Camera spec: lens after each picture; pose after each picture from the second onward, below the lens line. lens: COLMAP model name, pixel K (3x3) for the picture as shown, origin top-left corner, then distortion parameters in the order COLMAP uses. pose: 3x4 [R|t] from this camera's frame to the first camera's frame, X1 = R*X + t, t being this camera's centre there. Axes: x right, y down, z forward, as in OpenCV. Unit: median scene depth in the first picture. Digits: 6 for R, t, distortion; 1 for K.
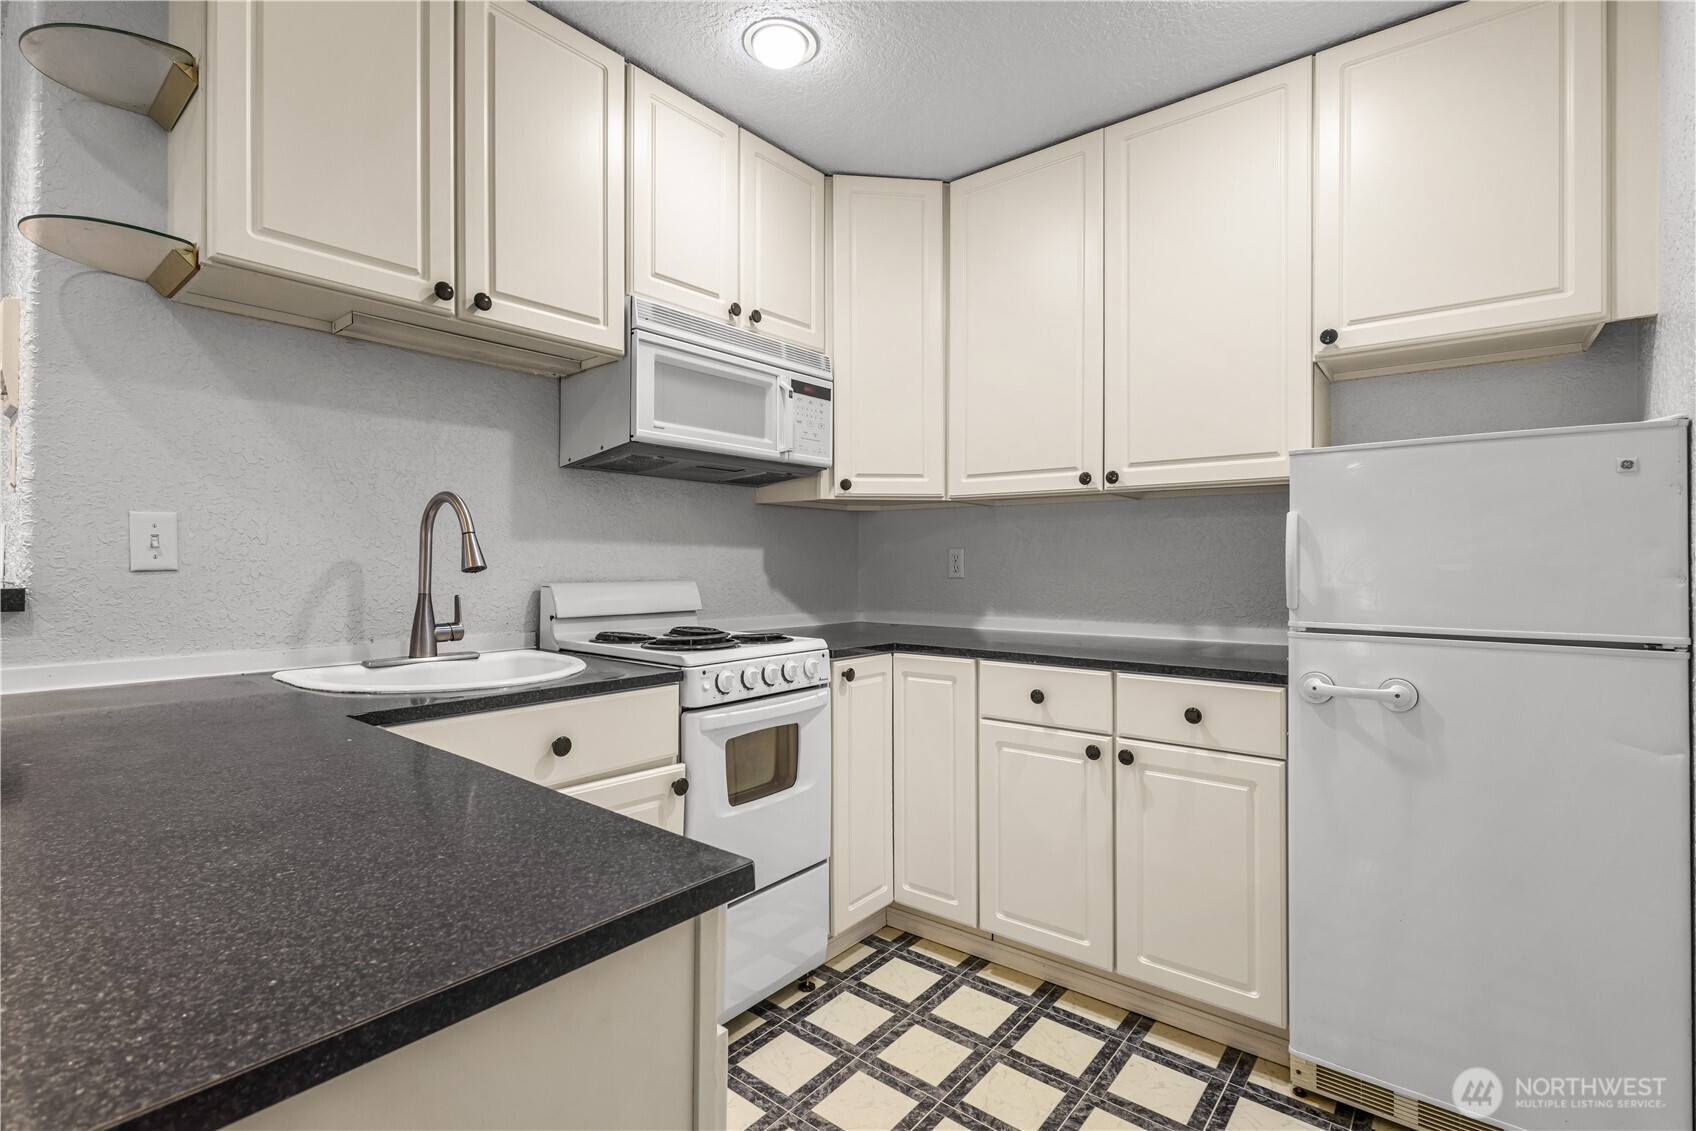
lens RADIAL K [[778.5, 0, 849.7], [0, 778.5, 559.0], [0, 0, 1]] dist [0.018133, -0.007505]
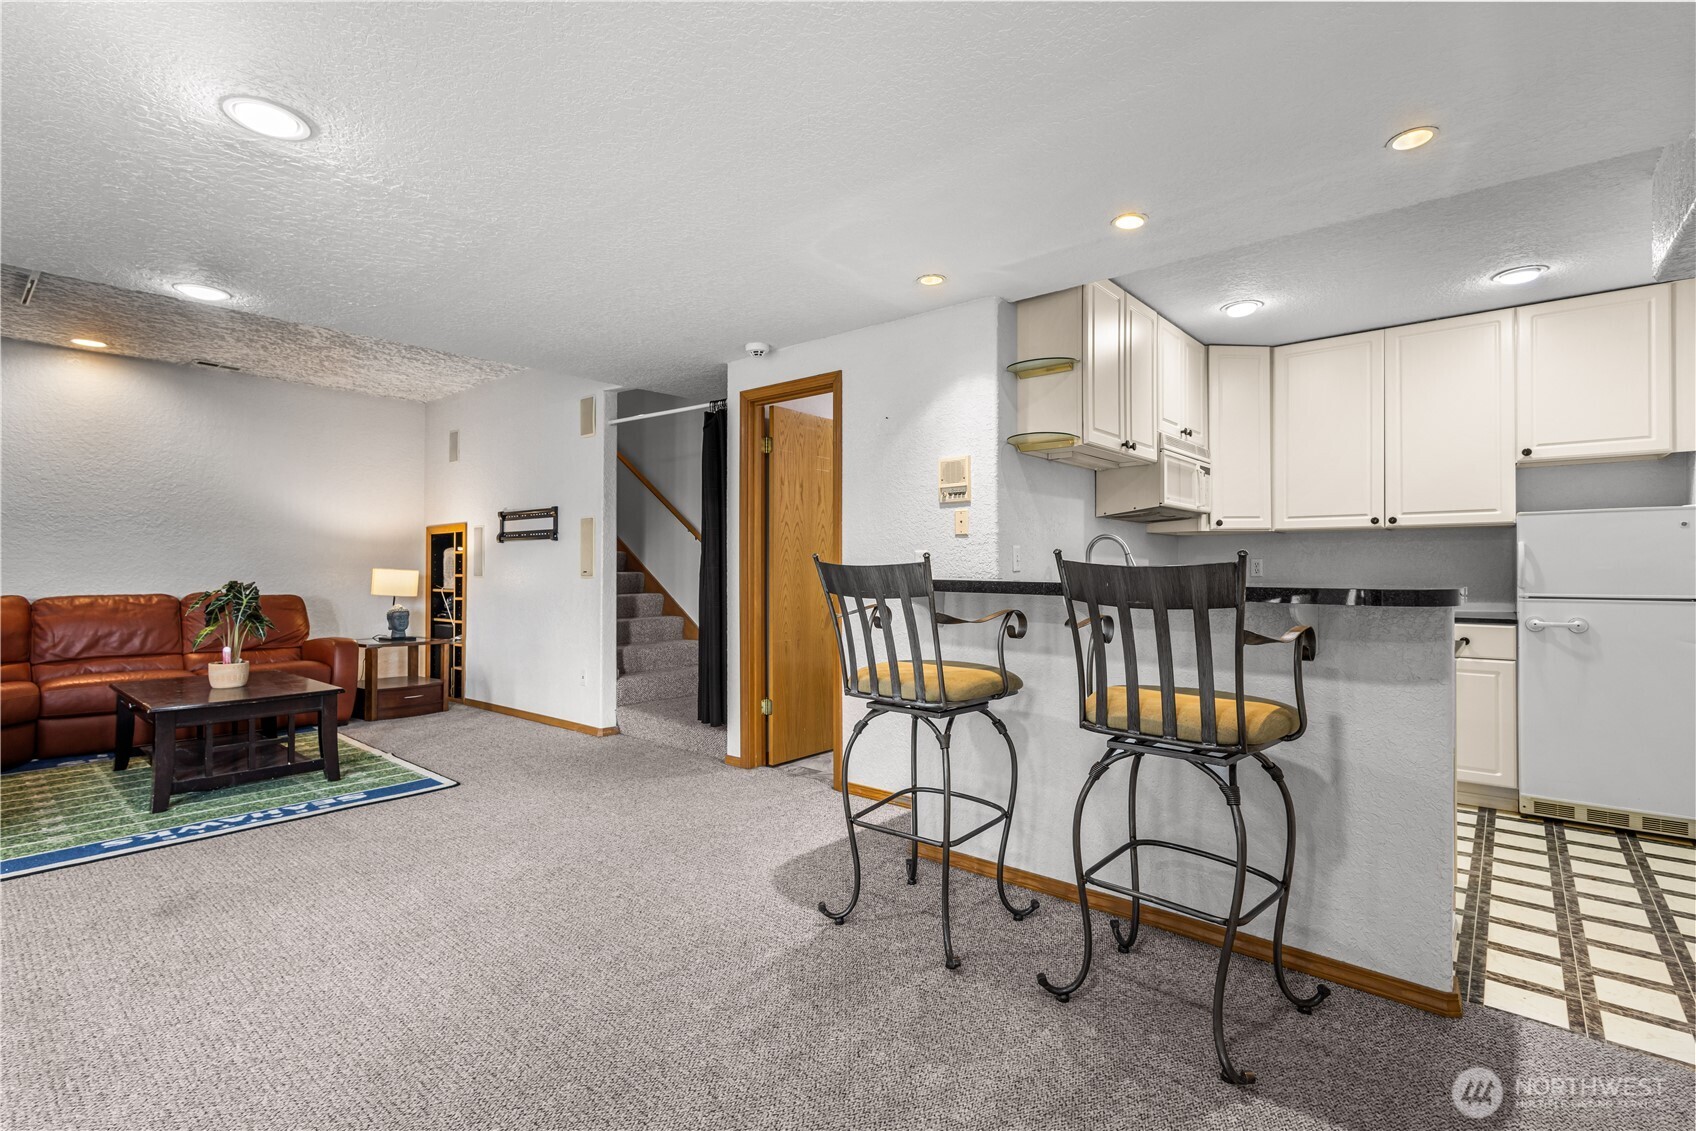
lens RADIAL K [[774.7, 0, 849.0], [0, 774.7, 567.8], [0, 0, 1]] dist [0.016505, -0.007530]
pose [[0.999707, -0.004040, -0.023867, -1.021869], [0.004034, 0.999992, -0.000287, 0.002606], [0.023868, 0.000190, 0.999715, -0.982260]]
